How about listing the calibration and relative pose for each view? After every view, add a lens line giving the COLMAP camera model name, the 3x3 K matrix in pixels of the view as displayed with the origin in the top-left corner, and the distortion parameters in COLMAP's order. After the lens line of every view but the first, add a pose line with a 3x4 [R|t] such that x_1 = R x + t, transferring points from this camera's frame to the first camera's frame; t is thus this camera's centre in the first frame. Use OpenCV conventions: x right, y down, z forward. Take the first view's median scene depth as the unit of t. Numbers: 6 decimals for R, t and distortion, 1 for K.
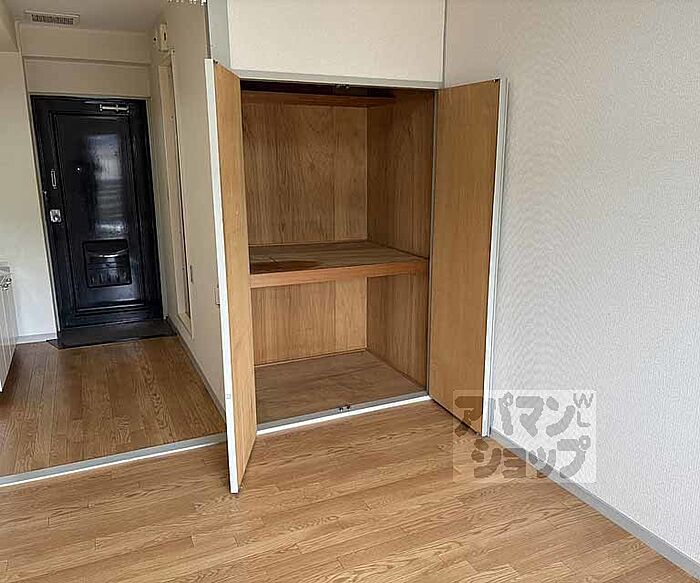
lens RADIAL K [[583.6, 0, 374.1], [0, 583.6, 301.8], [0, 0, 1]] dist [0.019564, -0.024437]
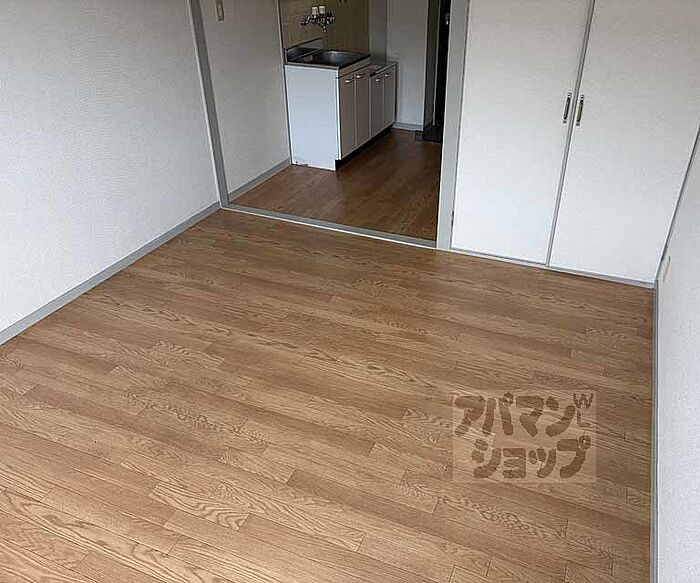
lens RADIAL K [[583.6, 0, 386.0], [0, 583.6, 304.4], [0, 0, 1]] dist [0.019564, -0.024437]
pose [[0.665819, 0.398542, -0.630753, 0.308930], [-0.181352, 0.906478, 0.381325, -0.058342], [0.723738, -0.139505, 0.675826, 0.084224]]
